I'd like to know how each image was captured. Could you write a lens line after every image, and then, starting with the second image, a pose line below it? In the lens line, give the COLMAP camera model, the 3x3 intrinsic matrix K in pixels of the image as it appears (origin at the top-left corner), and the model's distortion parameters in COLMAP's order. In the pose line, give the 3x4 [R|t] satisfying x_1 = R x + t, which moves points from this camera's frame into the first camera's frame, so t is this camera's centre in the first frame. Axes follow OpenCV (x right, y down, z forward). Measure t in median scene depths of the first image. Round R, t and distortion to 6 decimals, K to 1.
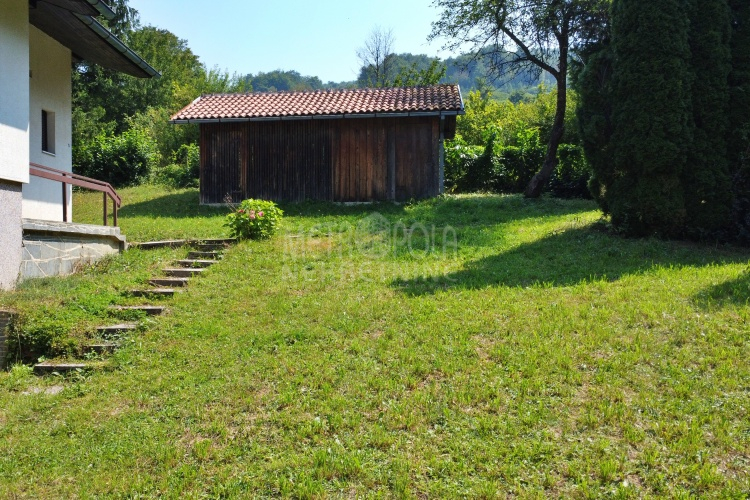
lens RADIAL K [[698.0, 0, 374.4], [0, 698.0, 251.1], [0, 0, 1]] dist [0.009067, -0.014879]
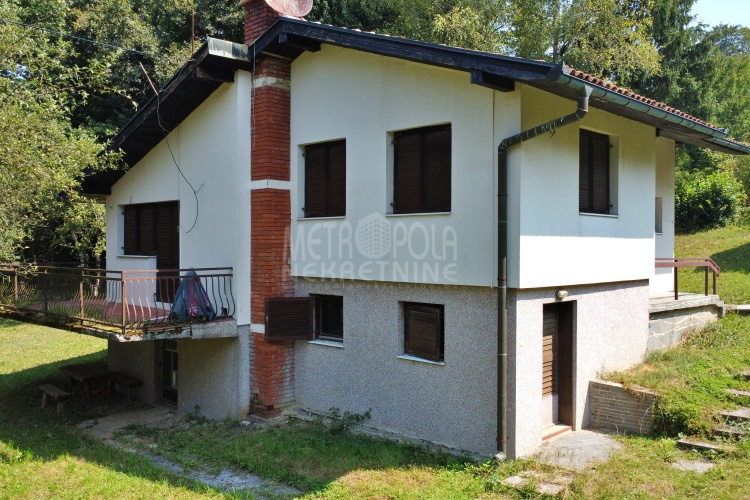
lens RADIAL K [[751.8, 0, 376.2], [0, 751.8, 251.2], [0, 0, 1]] dist [-0.015854, 0.000000]
pose [[0.745162, 0.004744, -0.666866, 0.033227], [0.001874, 0.999956, 0.009208, -0.179867], [0.666880, -0.008111, 0.745121, -0.380091]]
